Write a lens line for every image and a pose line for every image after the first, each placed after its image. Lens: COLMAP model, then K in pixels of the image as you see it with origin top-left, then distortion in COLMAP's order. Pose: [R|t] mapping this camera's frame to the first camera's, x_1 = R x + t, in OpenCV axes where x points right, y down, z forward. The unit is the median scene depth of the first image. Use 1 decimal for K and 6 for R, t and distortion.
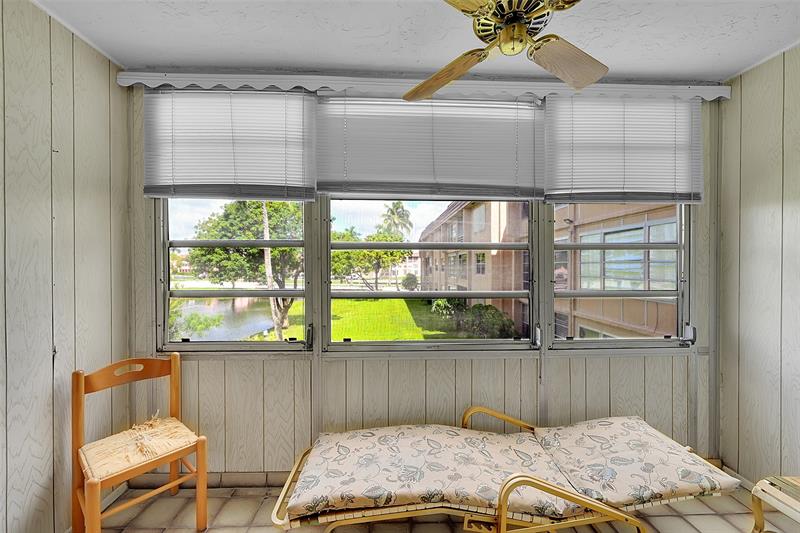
lens RADIAL K [[312.6, 0, 397.2], [0, 312.6, 266.9], [0, 0, 1]] dist [0.002654, 0.000060]
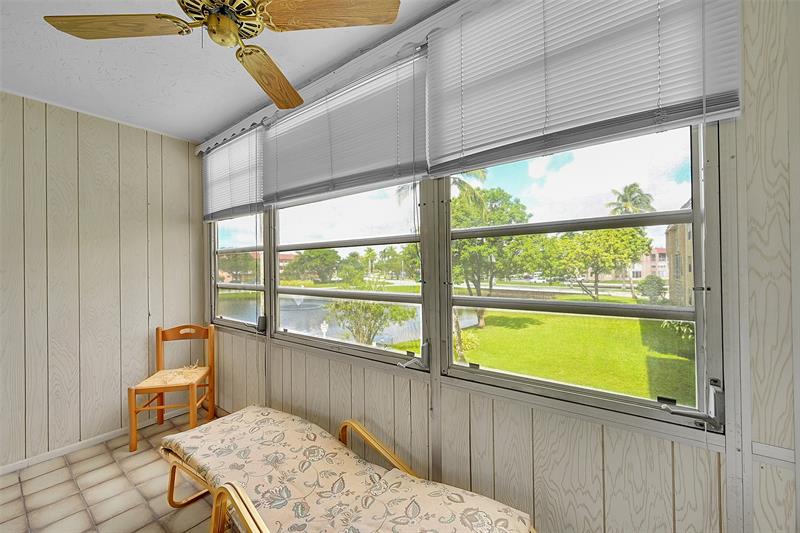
lens RADIAL K [[312.6, 0, 401.9], [0, 312.6, 267.8], [0, 0, 1]] dist [0.002654, 0.000060]
pose [[0.783926, -0.007737, -0.620806, 0.895878], [0.006909, 0.999969, -0.003737, 0.012527], [0.620816, -0.001359, 0.783955, 0.371774]]
